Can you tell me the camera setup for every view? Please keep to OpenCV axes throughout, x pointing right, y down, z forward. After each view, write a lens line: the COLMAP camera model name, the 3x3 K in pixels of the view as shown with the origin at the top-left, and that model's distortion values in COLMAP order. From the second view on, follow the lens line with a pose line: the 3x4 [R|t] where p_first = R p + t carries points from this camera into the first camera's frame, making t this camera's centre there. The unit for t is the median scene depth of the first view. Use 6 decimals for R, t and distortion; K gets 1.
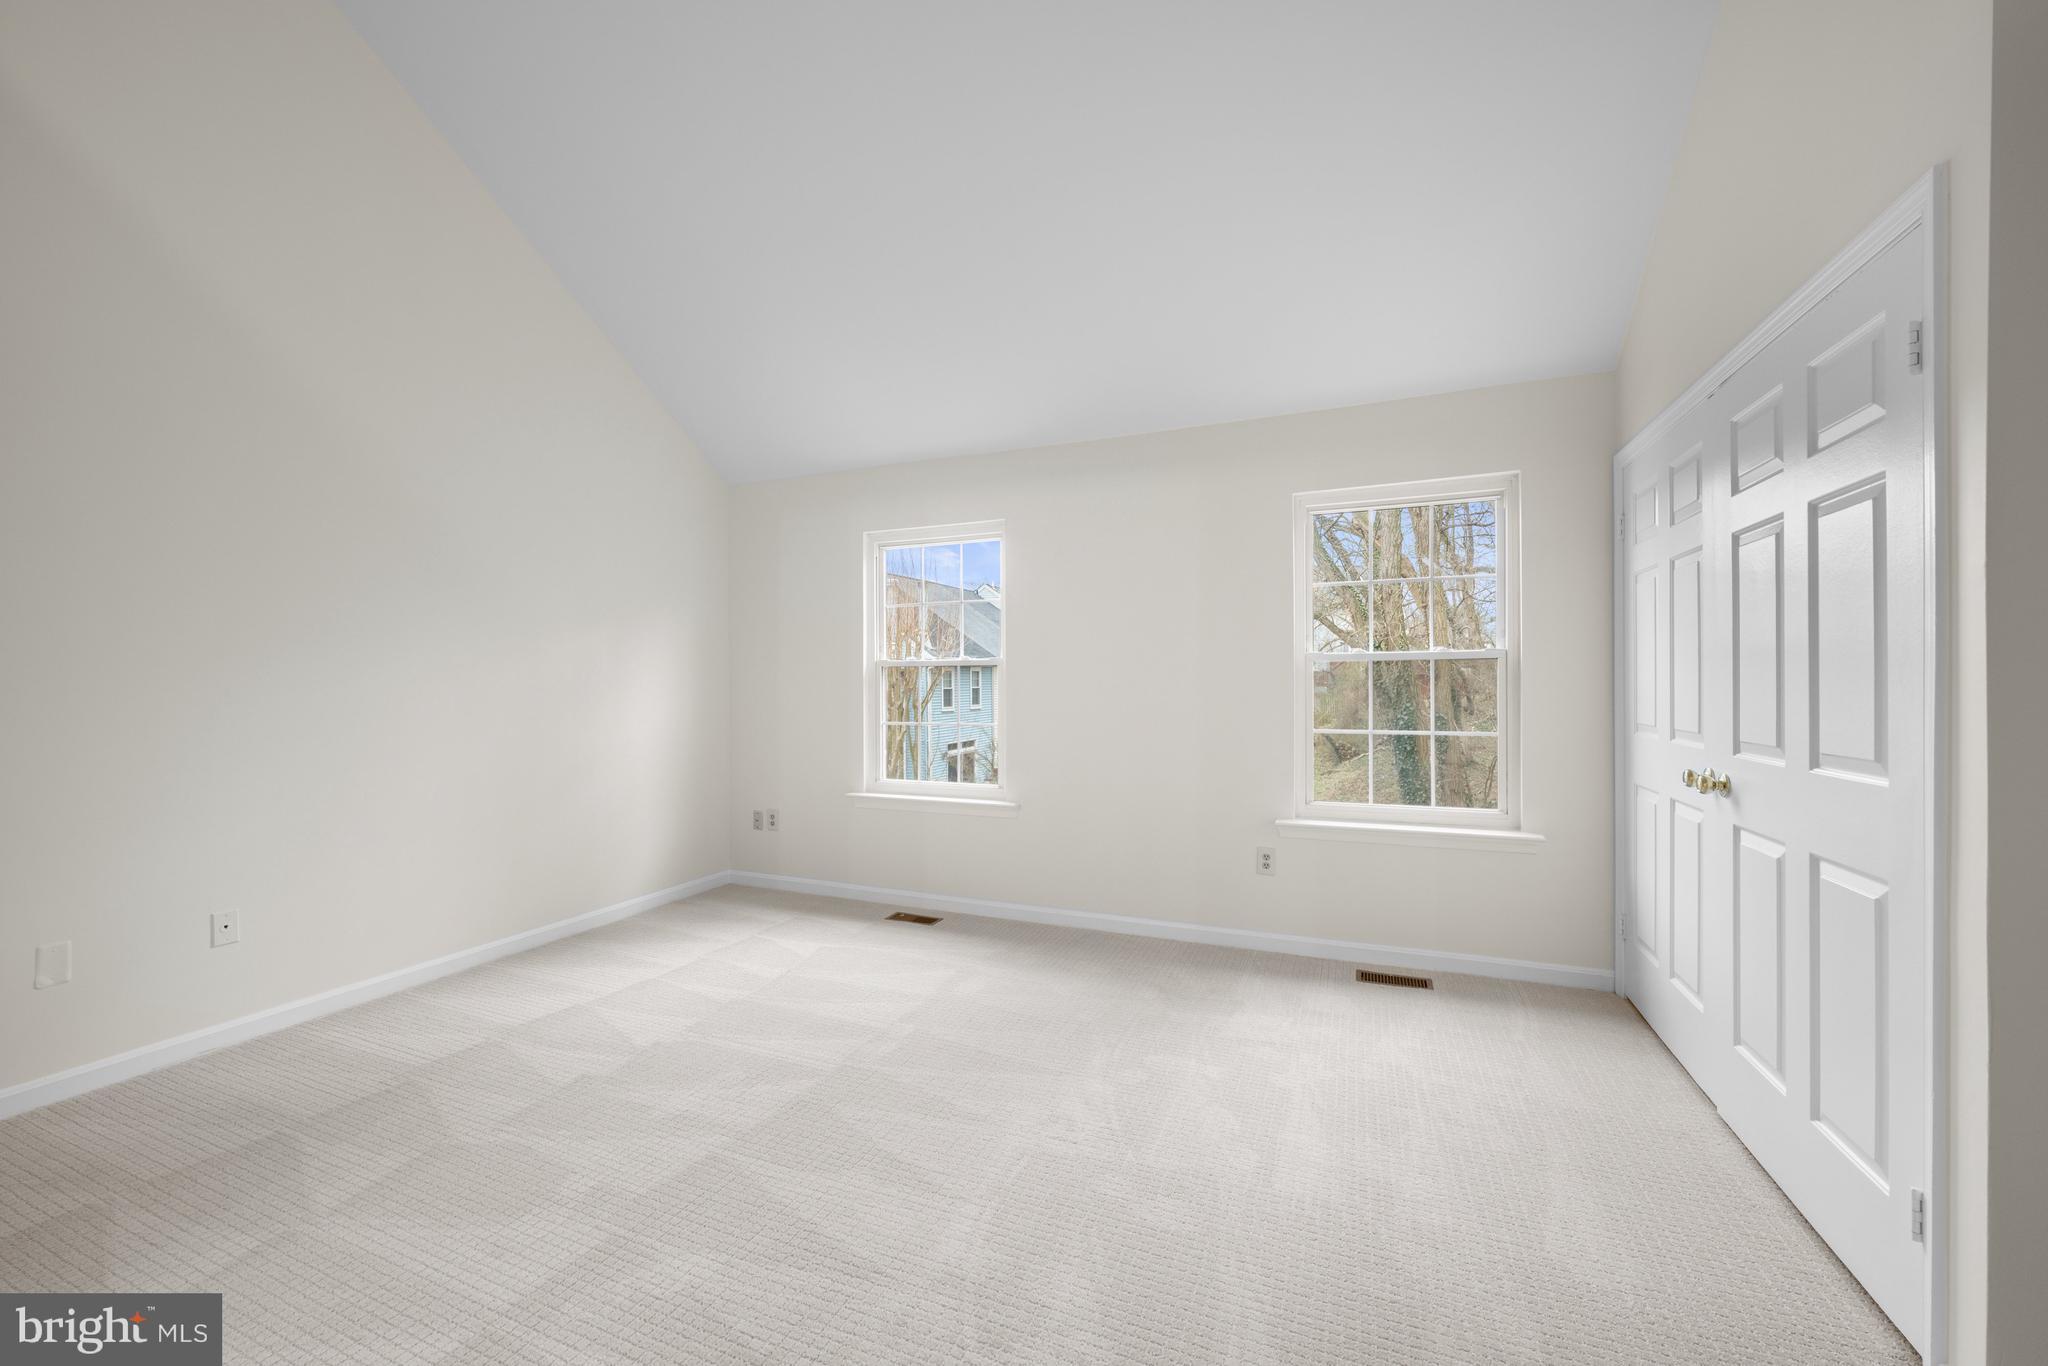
lens RADIAL K [[830.8, 0, 1019.6], [0, 830.8, 683.3], [0, 0, 1]] dist [0.004569, -0.000067]
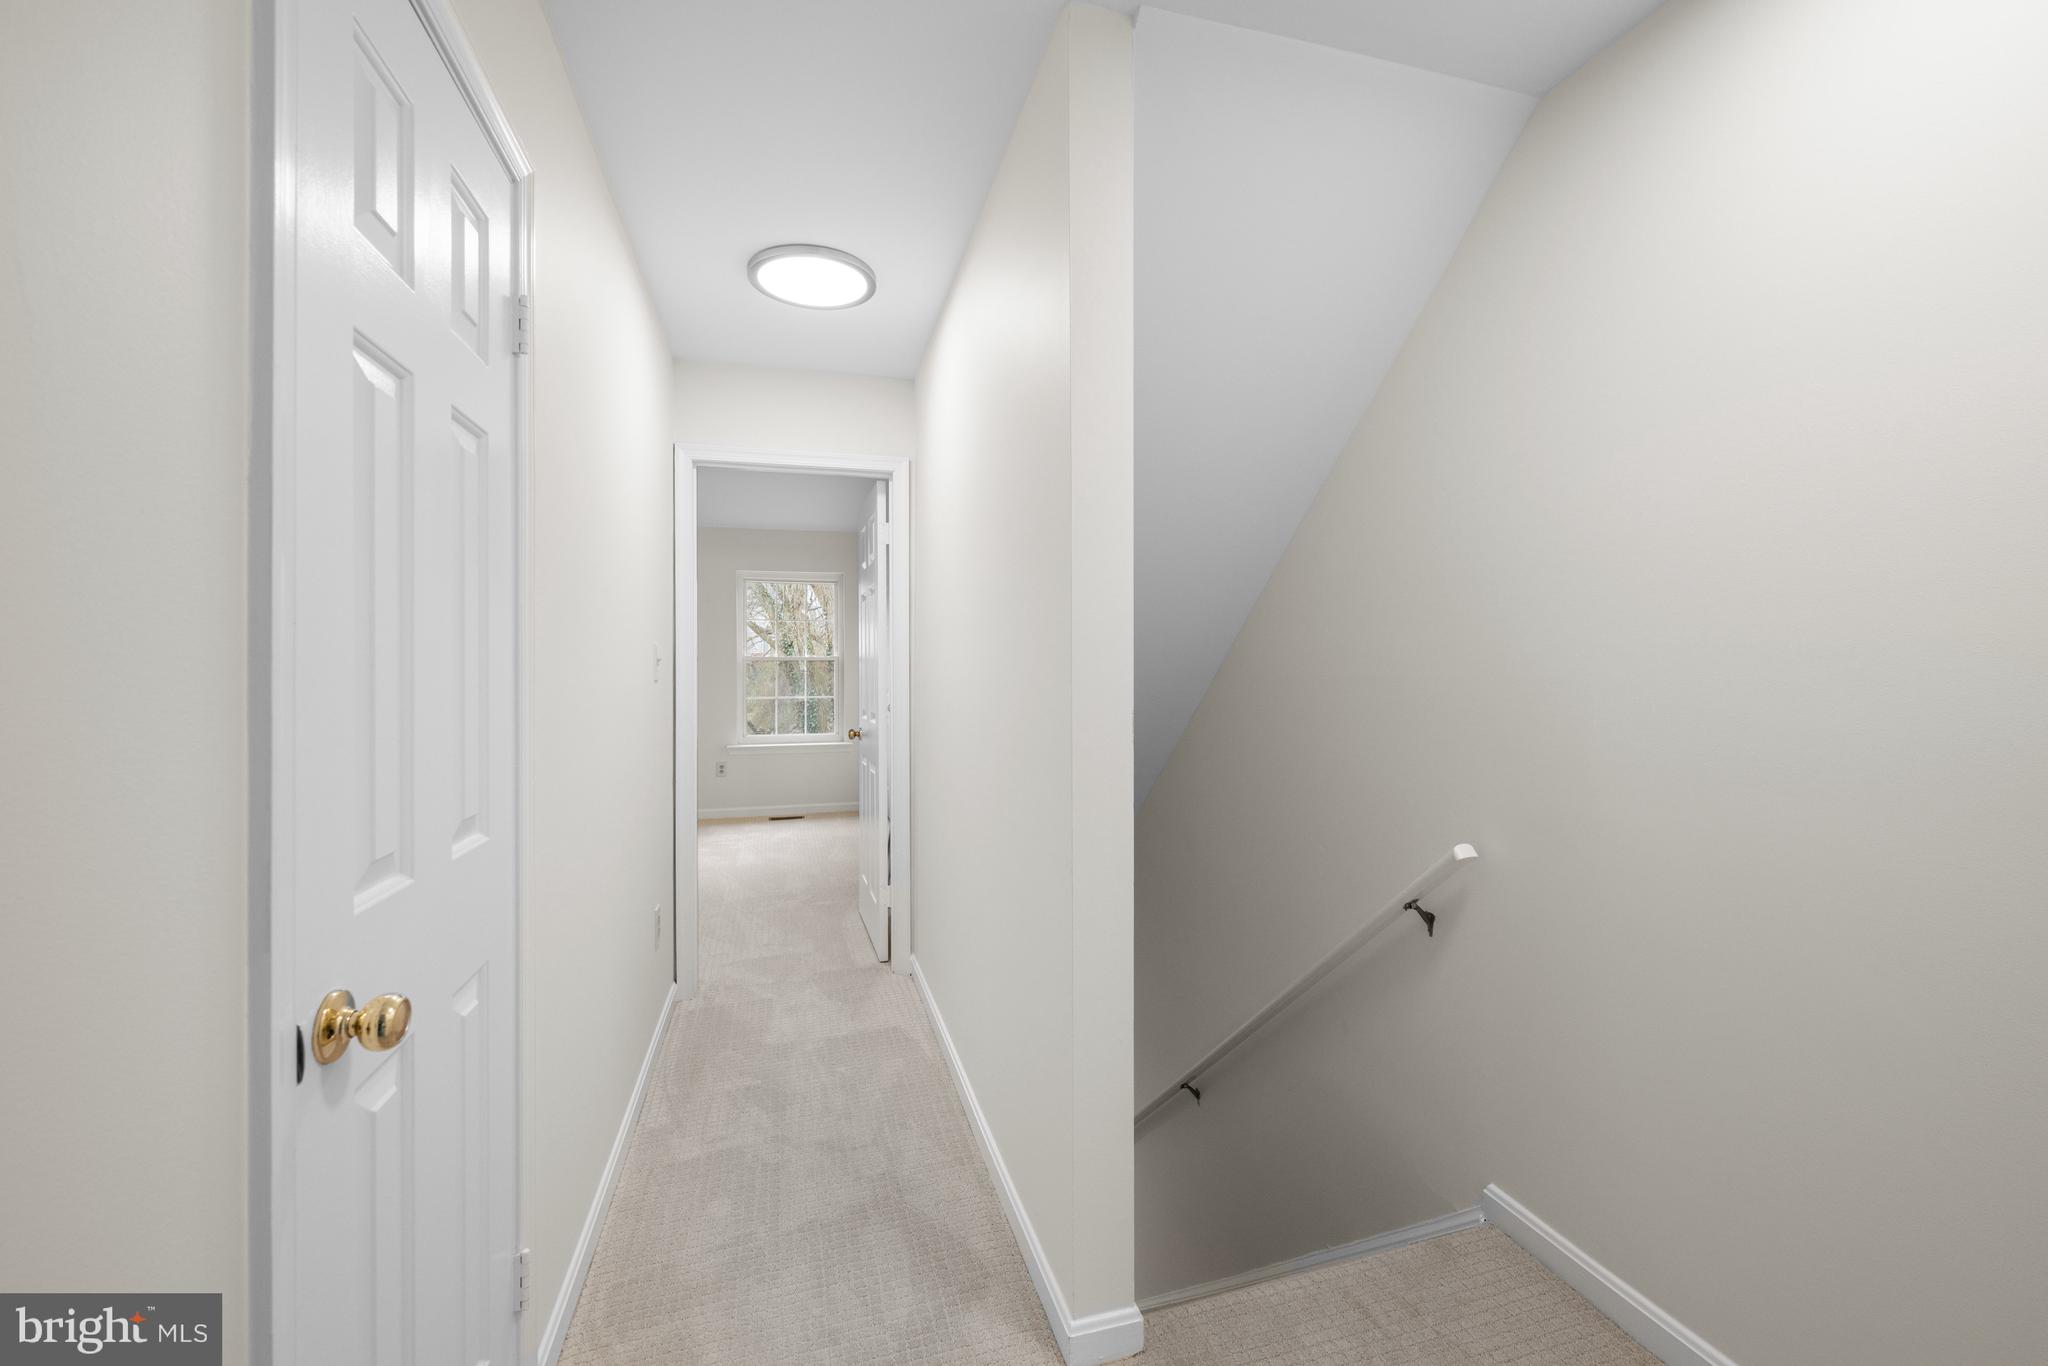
lens RADIAL K [[830.8, 0, 1021.9], [0, 830.8, 675.8], [0, 0, 1]] dist [0.004569, -0.000067]
pose [[0.781544, 0.003038, 0.623842, -0.361079], [0.000765, 0.999983, -0.005828, 0.021198], [-0.623849, 0.005032, 0.781528, -0.927977]]
